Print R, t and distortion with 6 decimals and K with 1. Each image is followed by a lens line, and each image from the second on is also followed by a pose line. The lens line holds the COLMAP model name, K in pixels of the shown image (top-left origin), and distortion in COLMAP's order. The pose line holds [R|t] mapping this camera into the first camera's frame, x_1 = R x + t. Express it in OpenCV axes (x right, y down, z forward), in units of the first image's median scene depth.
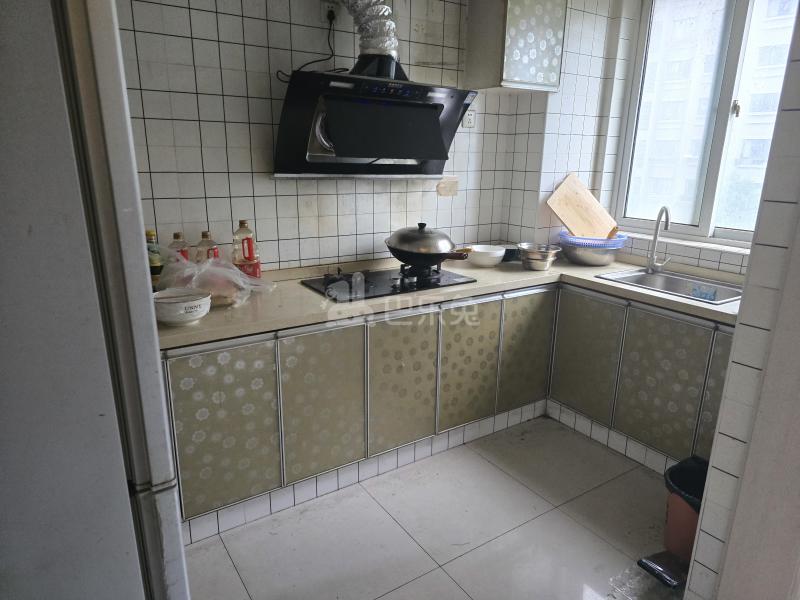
lens RADIAL K [[537.1, 0, 405.7], [0, 537.1, 302.5], [0, 0, 1]] dist [0.028252, -0.005430]
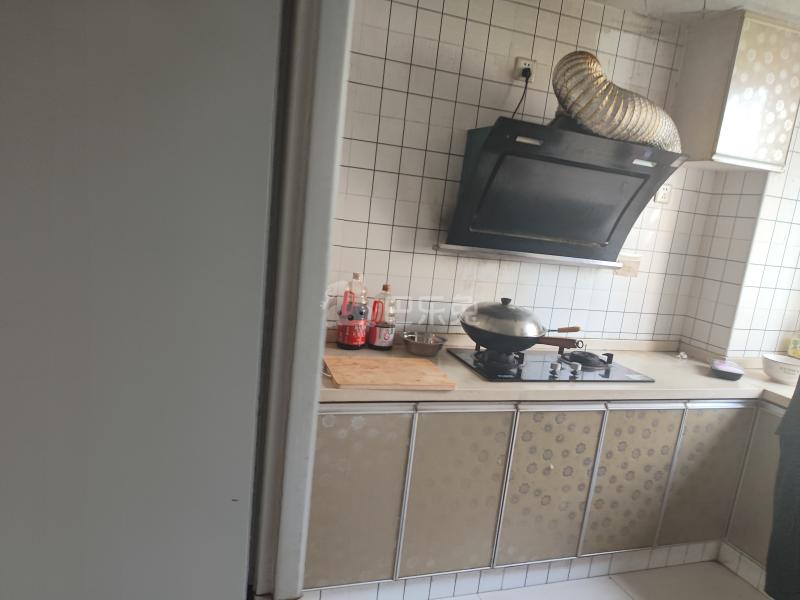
lens RADIAL K [[549.3, 0, 398.9], [0, 549.3, 308.3], [0, 0, 1]] dist [-0.005299, -0.000861]
pose [[0.959799, 0.139949, -0.243310, -0.054939], [-0.164434, 0.982863, -0.083321, -0.015496], [0.227479, 0.119980, 0.966363, 0.075759]]
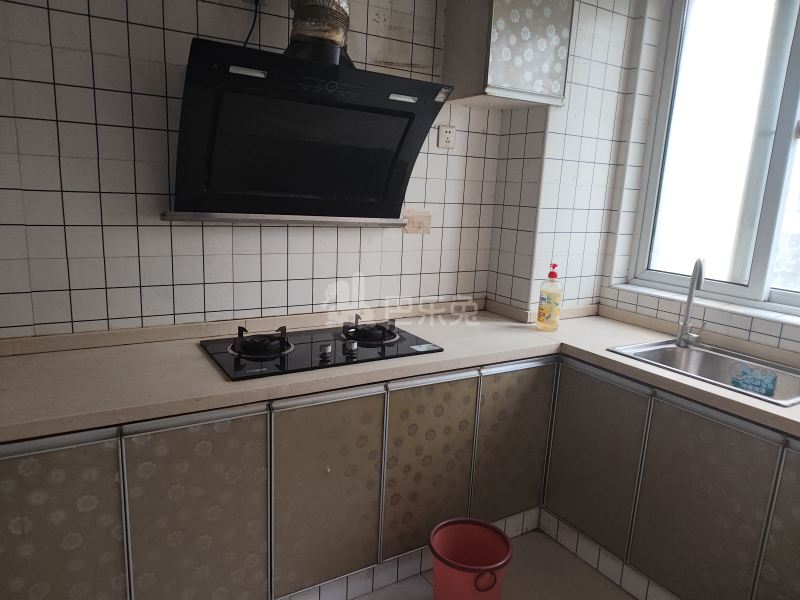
lens RADIAL K [[551.3, 0, 400.0], [0, 551.3, 300.0], [0, 0, 1]] dist [0.001578, -0.000173]
pose [[0.998598, 0.038677, -0.036149, 0.096280], [-0.041186, 0.996592, -0.071468, -0.051355], [0.033262, 0.072857, 0.996788, 0.244353]]
